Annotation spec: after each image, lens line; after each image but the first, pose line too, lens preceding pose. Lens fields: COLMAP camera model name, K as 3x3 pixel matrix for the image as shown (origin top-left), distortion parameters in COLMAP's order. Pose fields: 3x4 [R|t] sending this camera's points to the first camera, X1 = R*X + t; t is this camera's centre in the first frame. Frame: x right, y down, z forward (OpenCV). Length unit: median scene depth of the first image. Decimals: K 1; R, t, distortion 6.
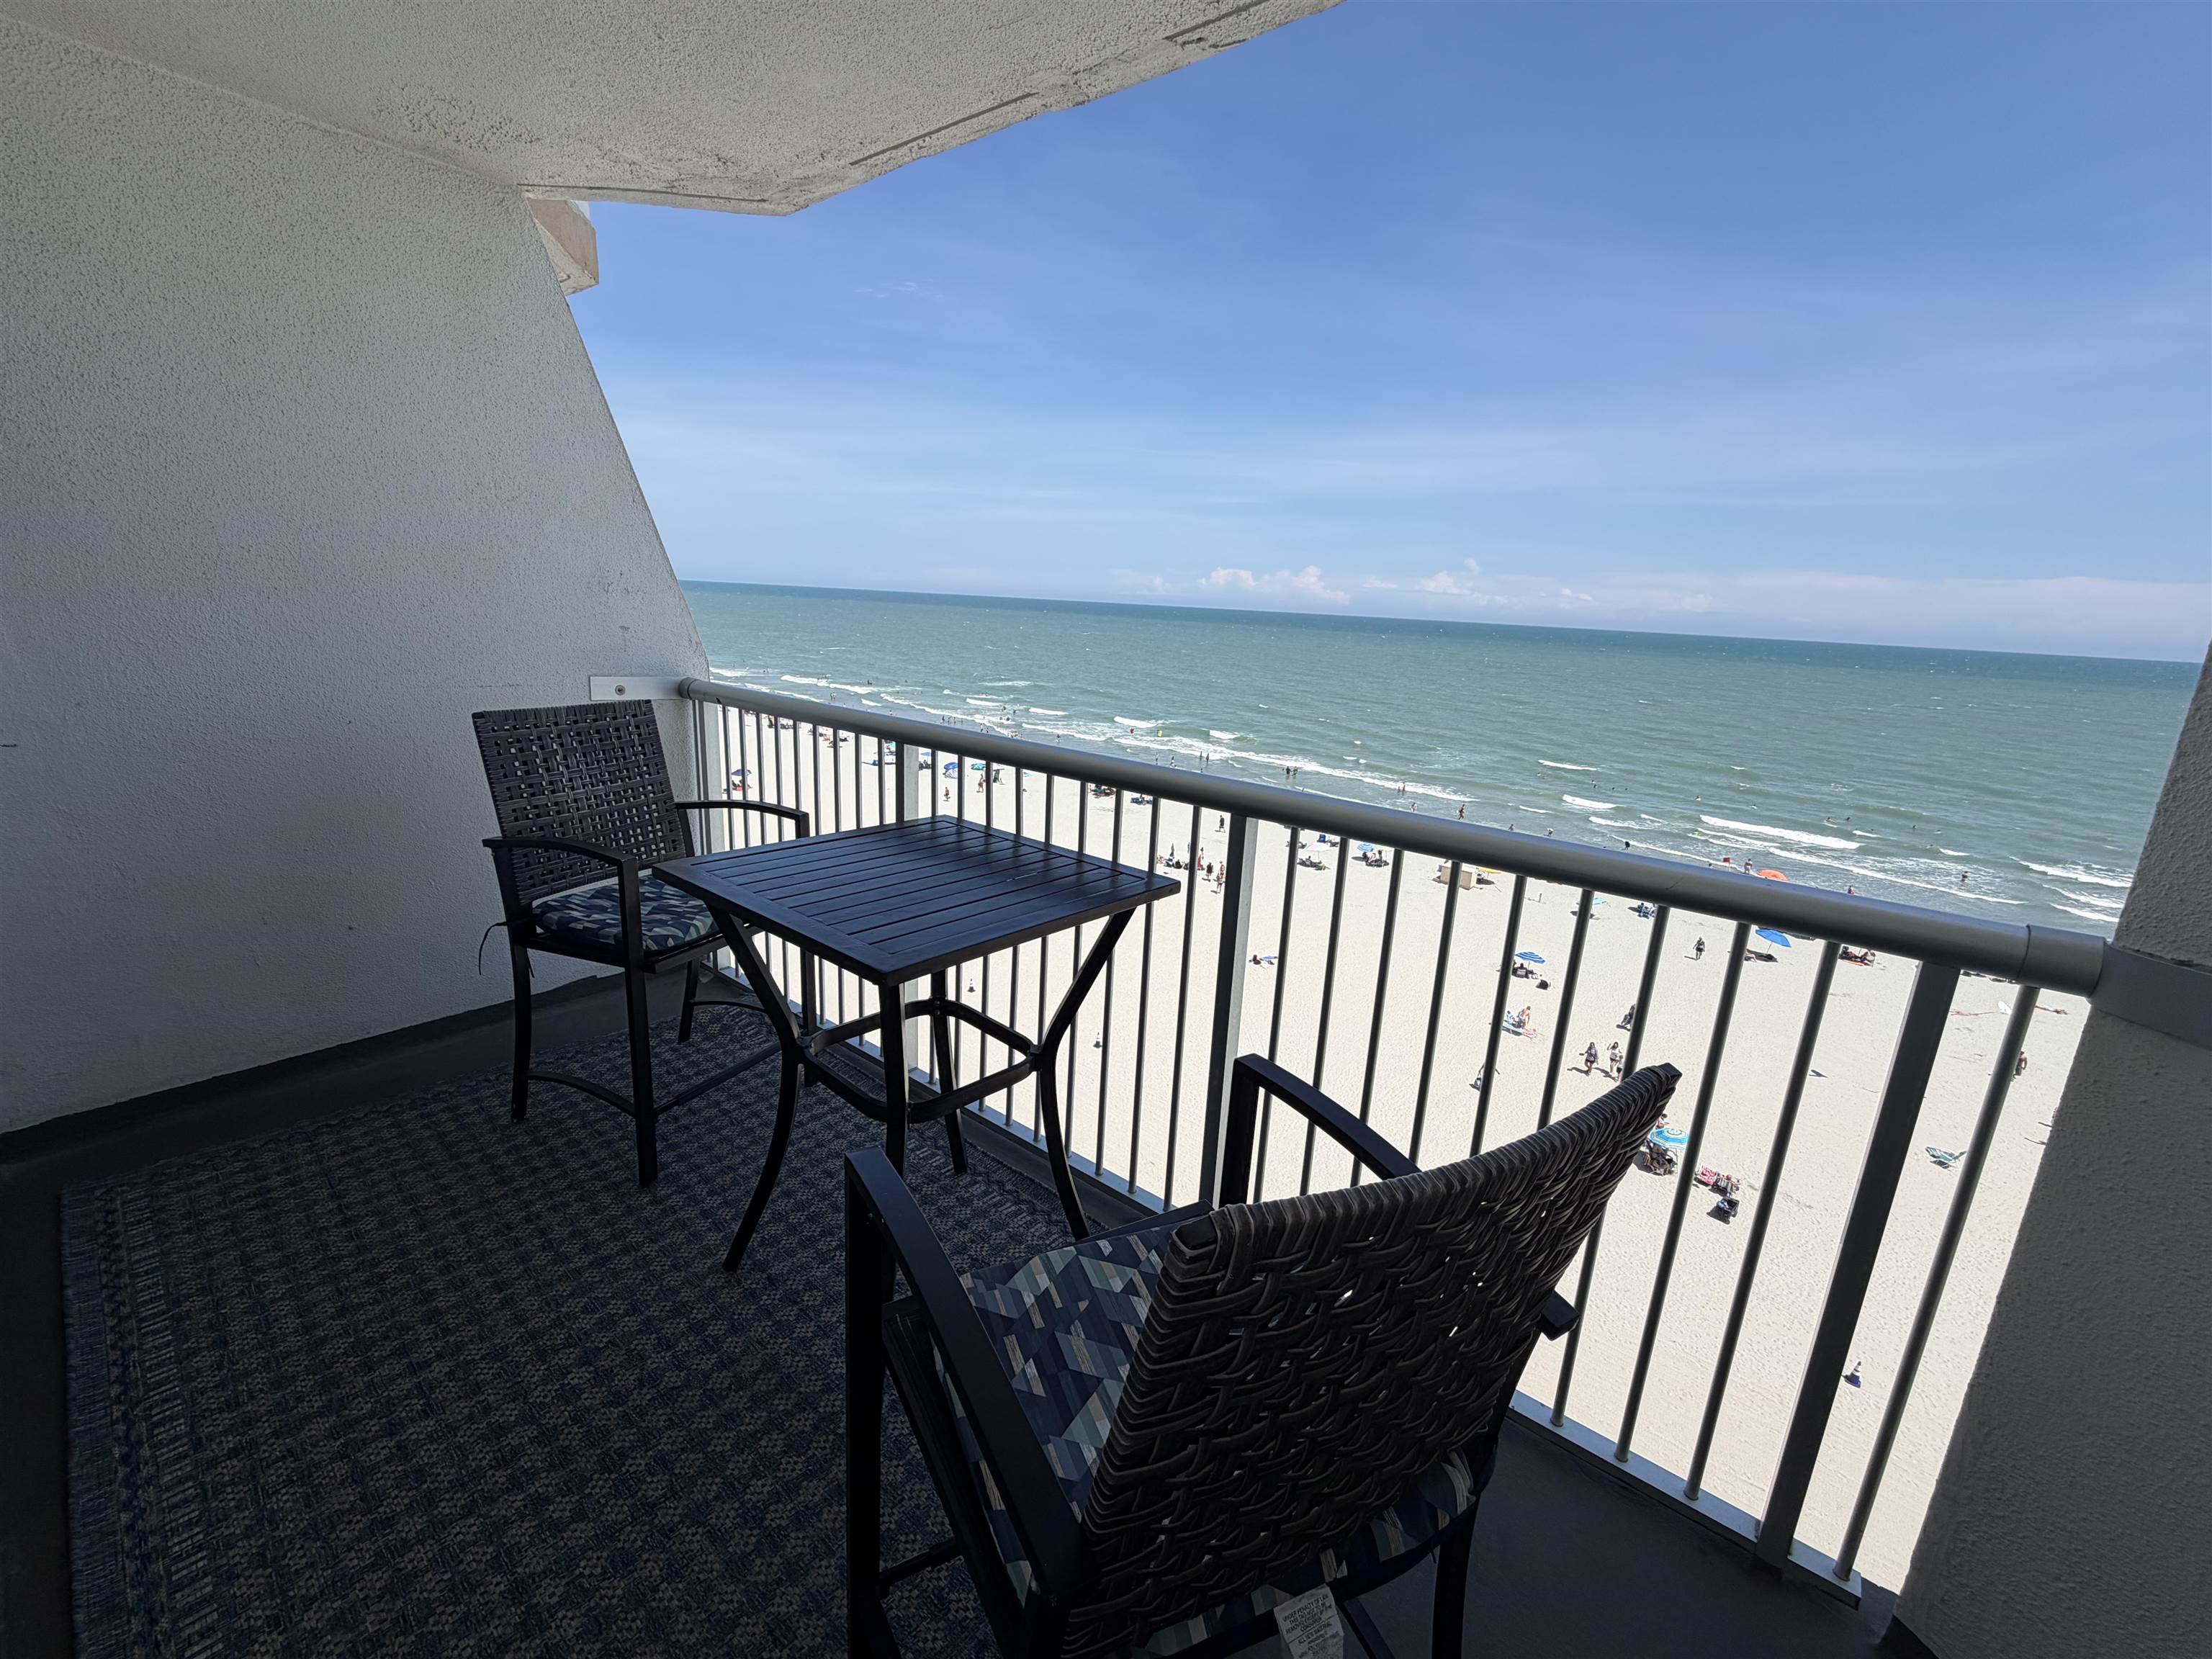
lens RADIAL K [[903.0, 0, 1106.0], [0, 903.0, 829.5], [0, 0, 1]] dist [-0.000815, -0.000110]
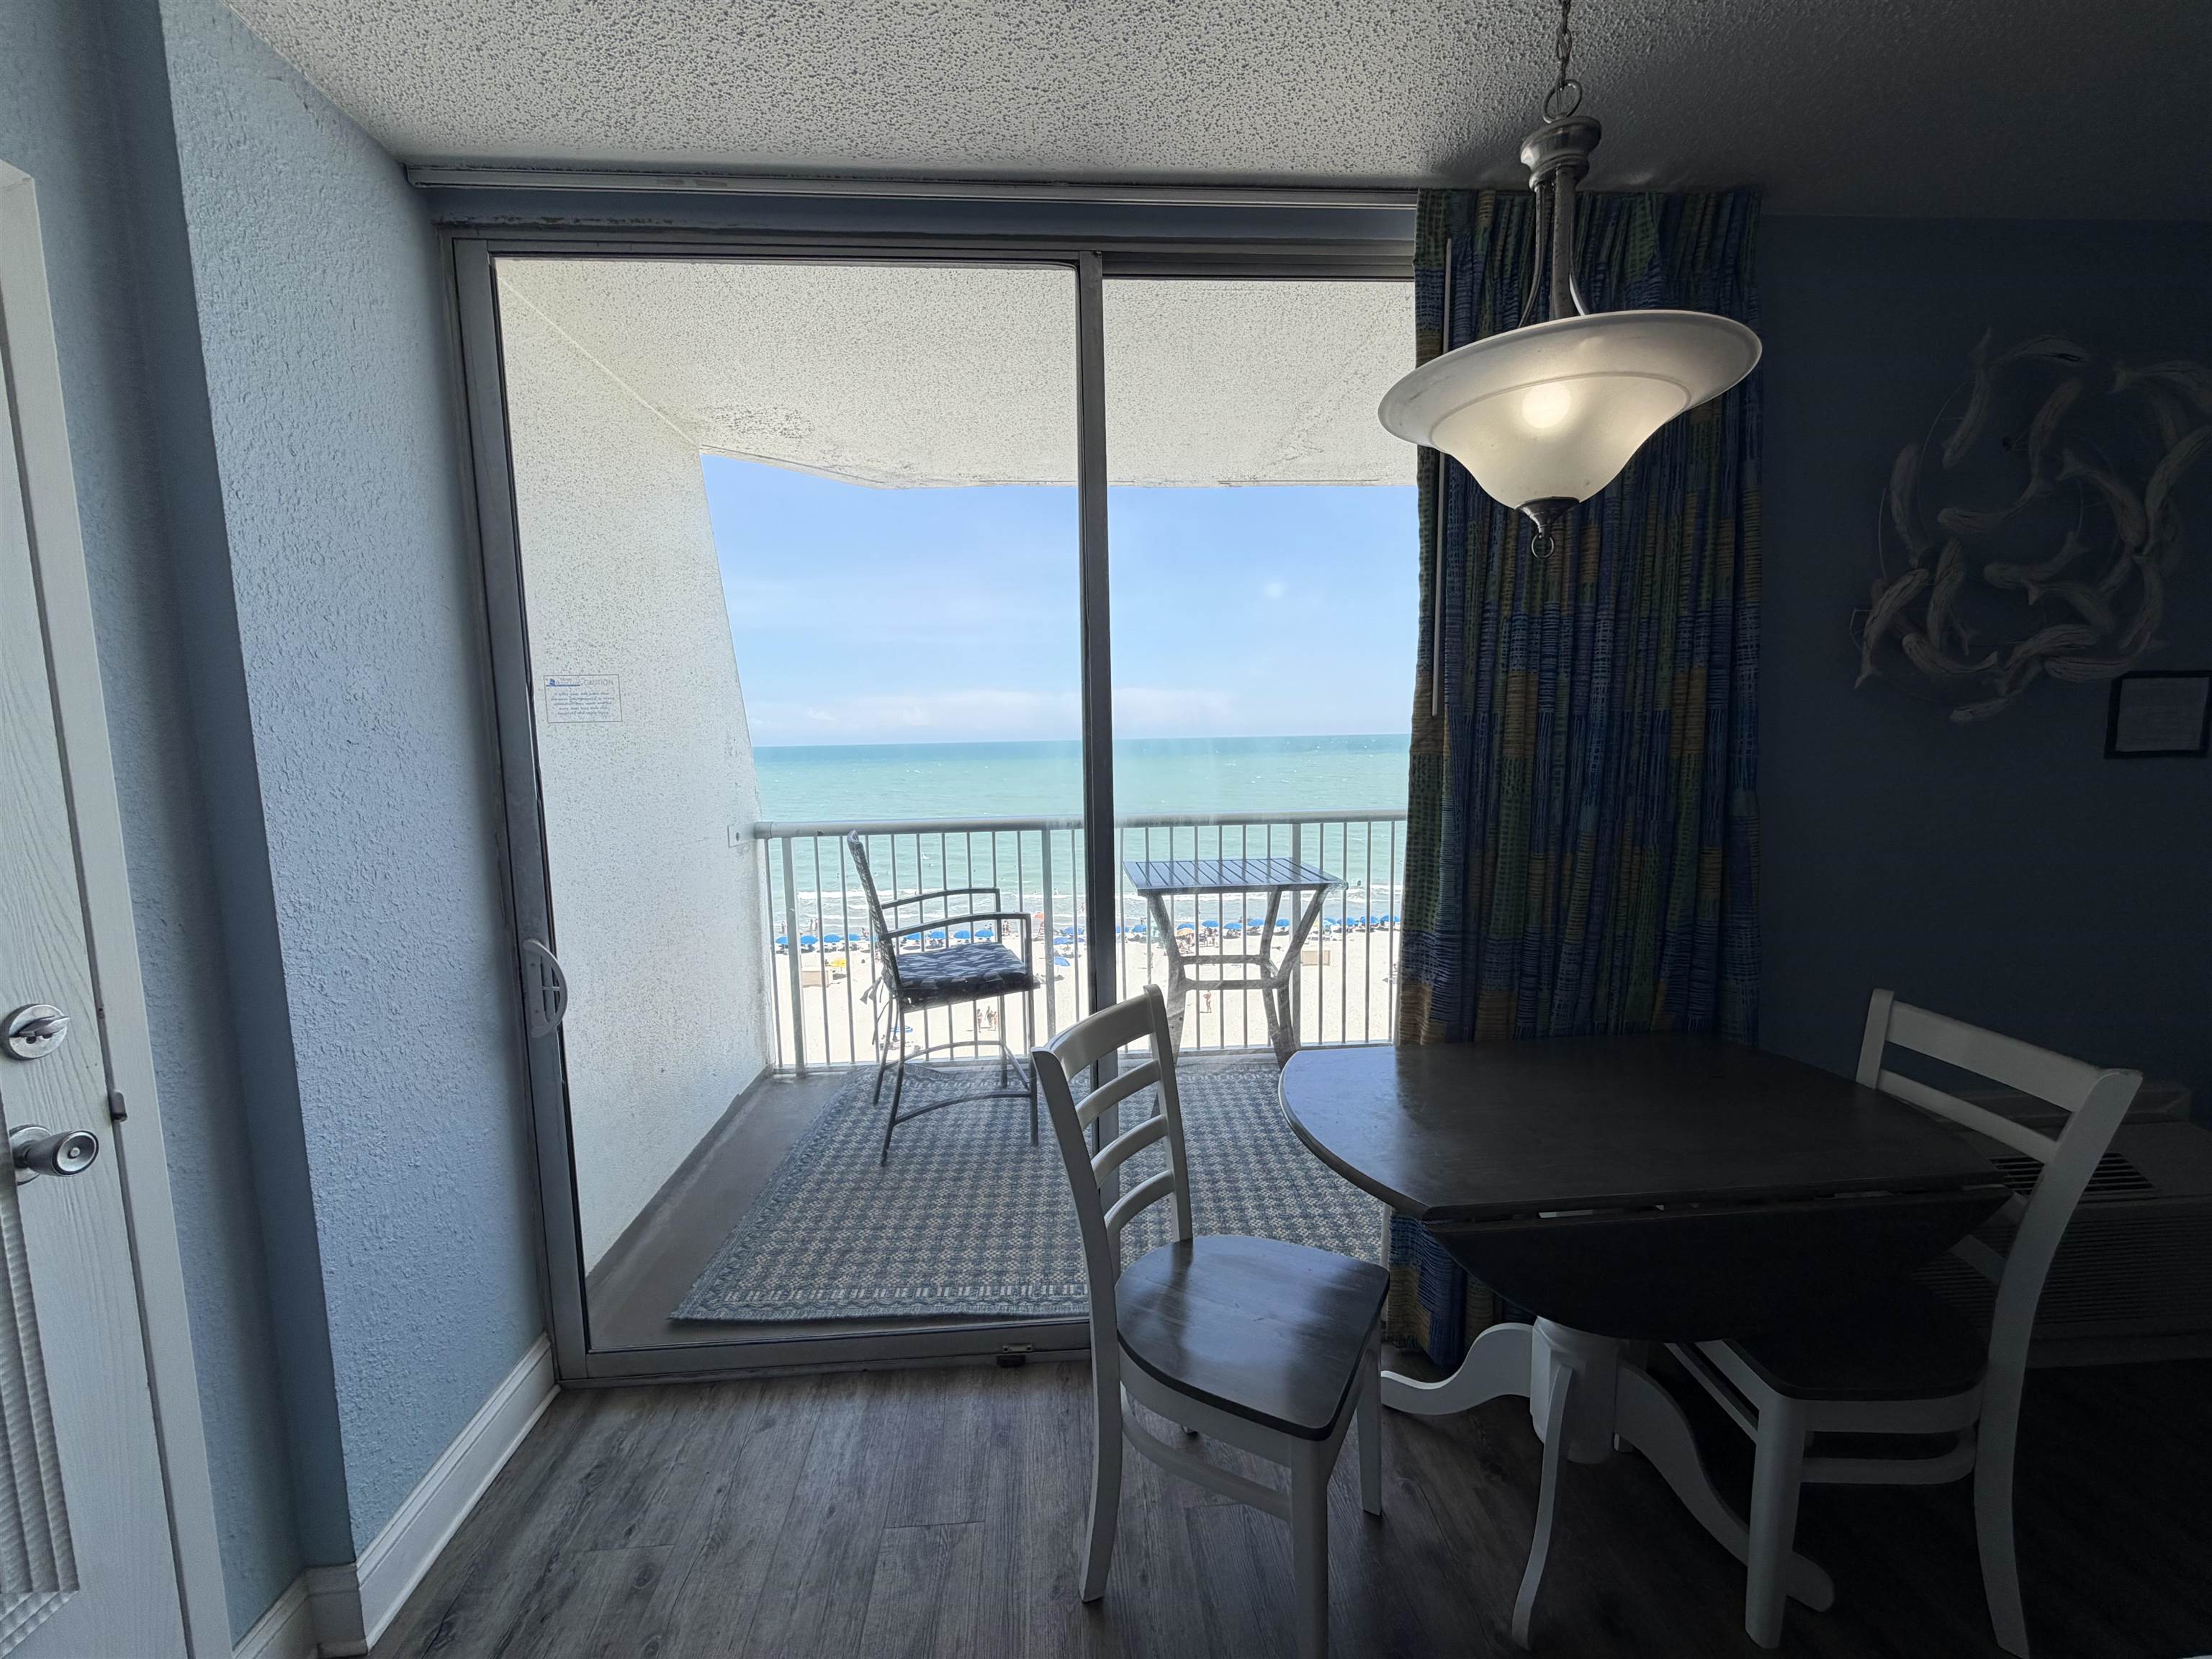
lens RADIAL K [[867.2, 0, 1106.0], [0, 867.2, 829.5], [0, 0, 1]] dist [-0.000459, -0.000032]
pose [[0.722027, -0.142059, 0.677124, -1.201144], [0.228352, 0.972781, -0.039409, -0.048696], [-0.653095, 0.183077, 0.734813, -0.120126]]
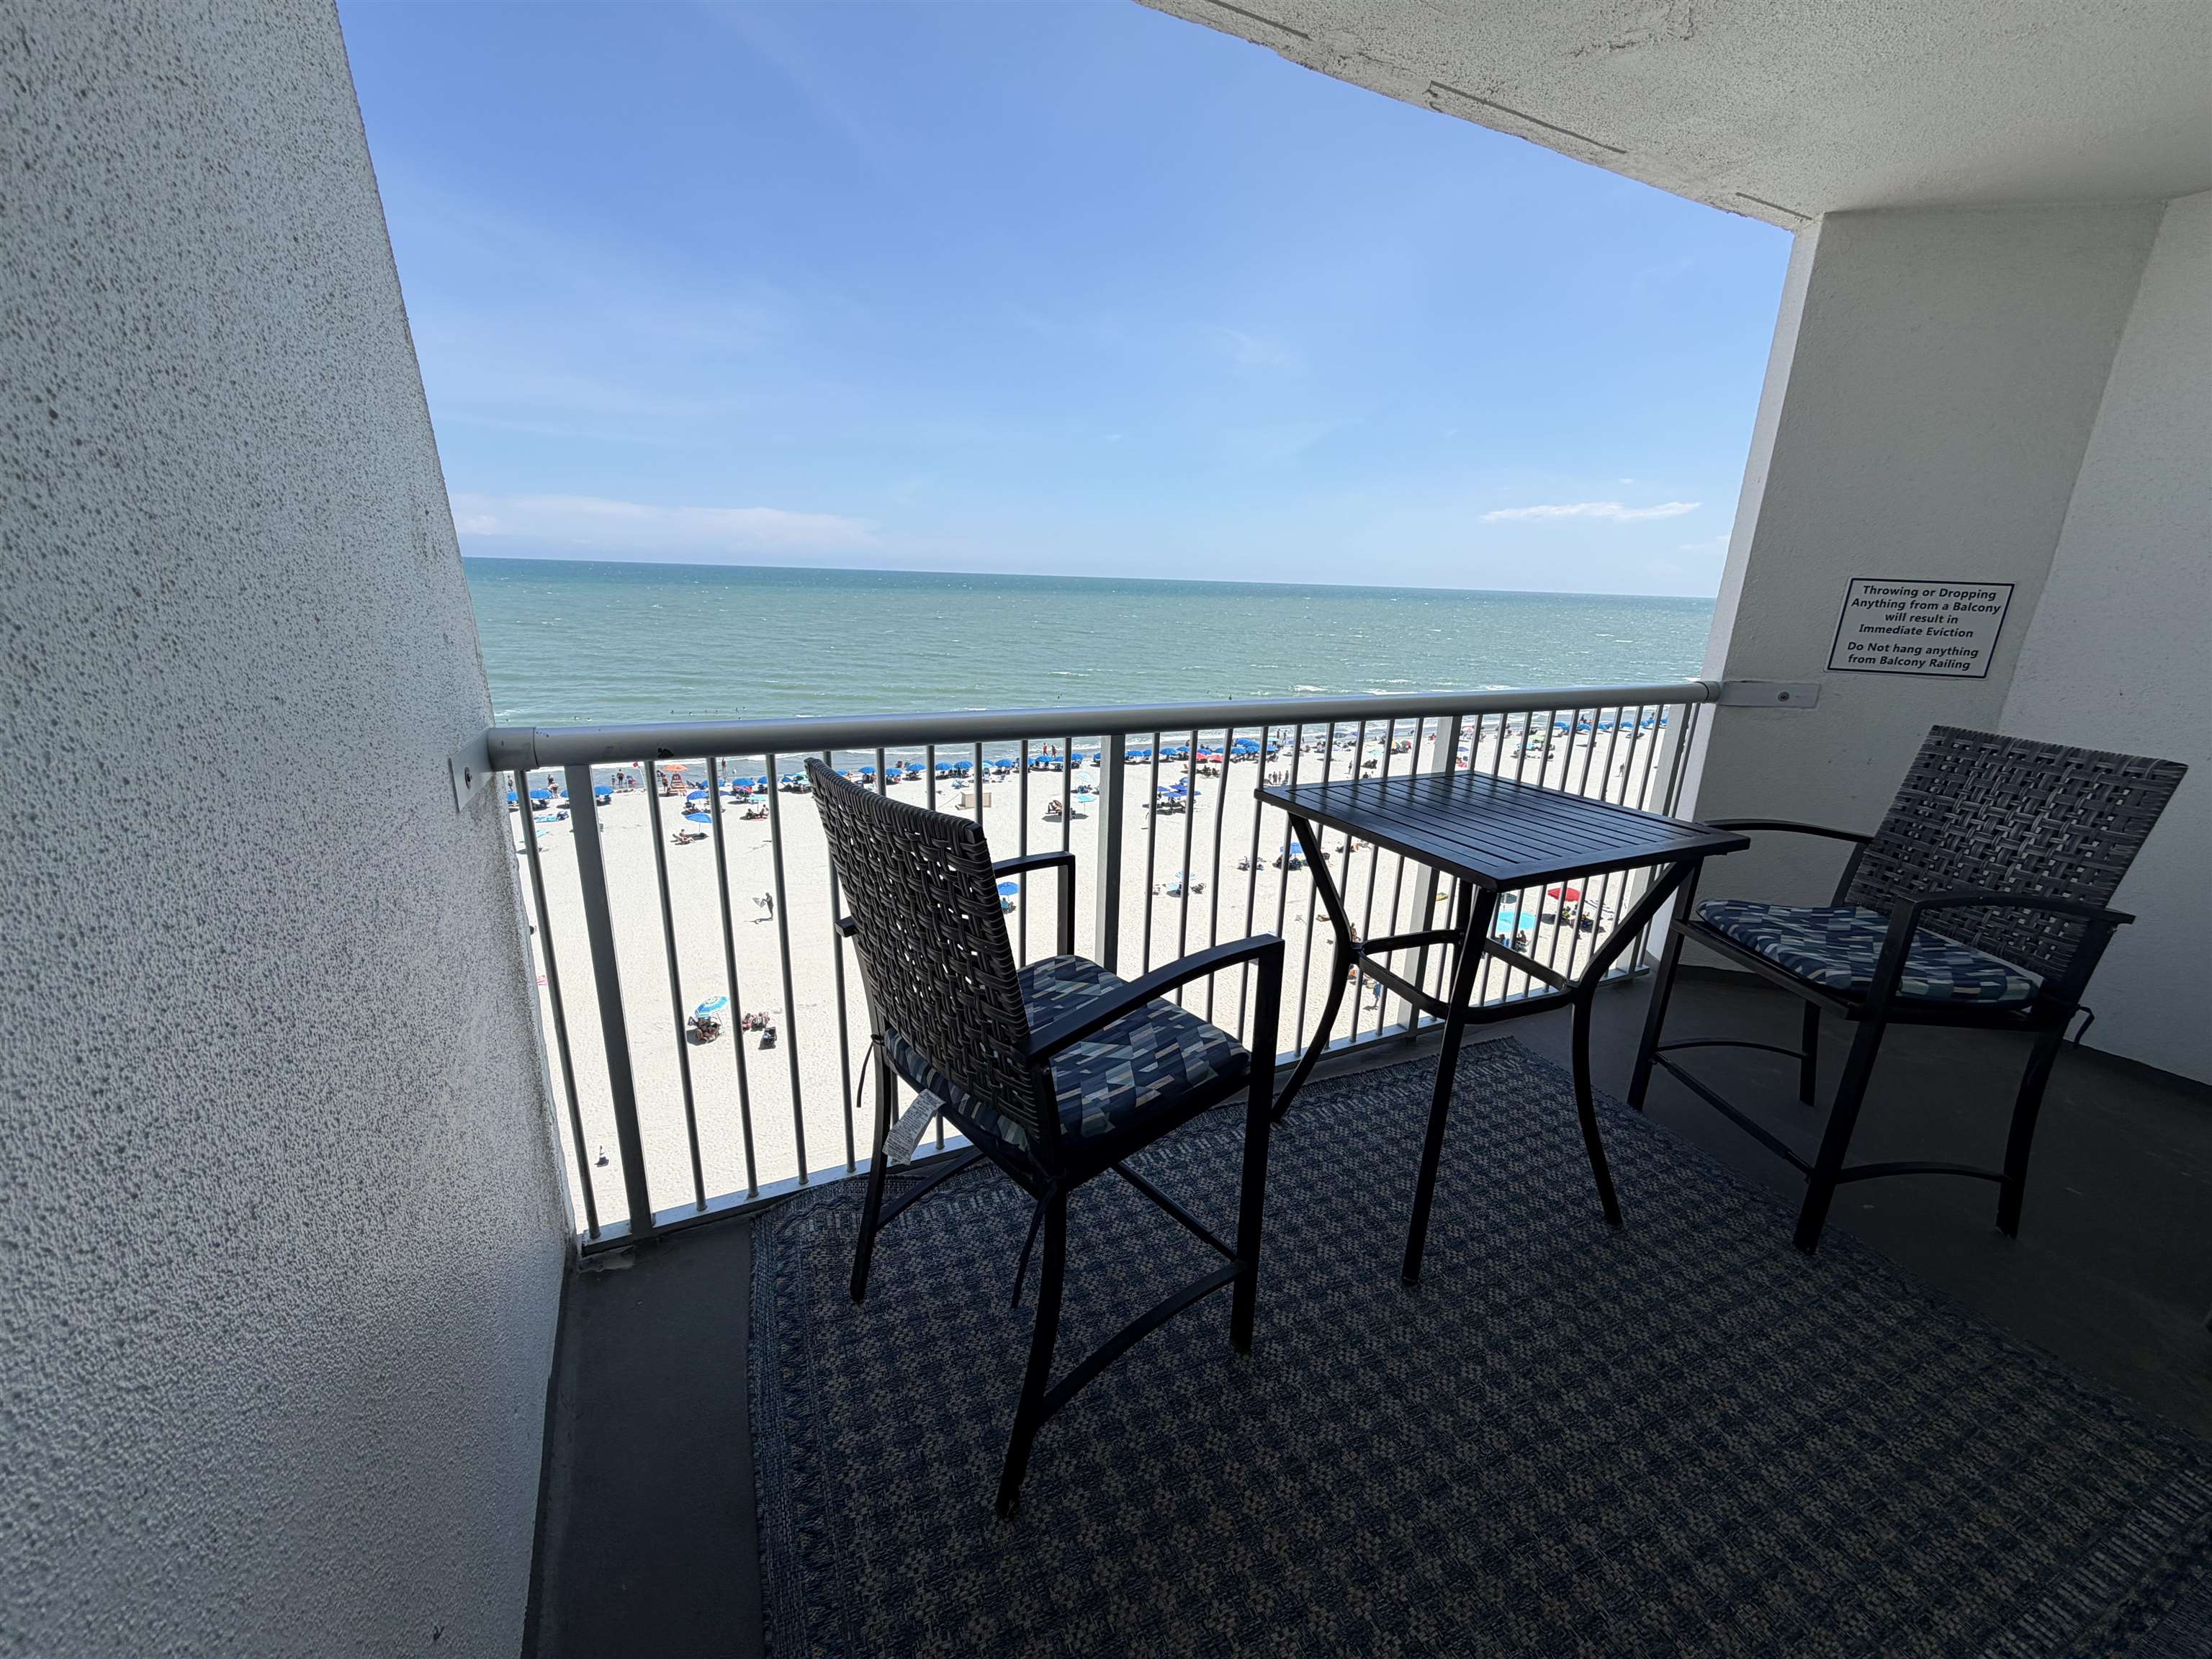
lens RADIAL K [[867.2, 0, 1106.0], [0, 867.2, 829.5], [0, 0, 1]] dist [-0.000459, -0.000032]
pose [[0.412096, -0.294724, 0.862157, -1.016476], [0.214837, 0.950990, 0.222402, -0.210582], [-0.885450, 0.093572, 0.455217, 0.615736]]
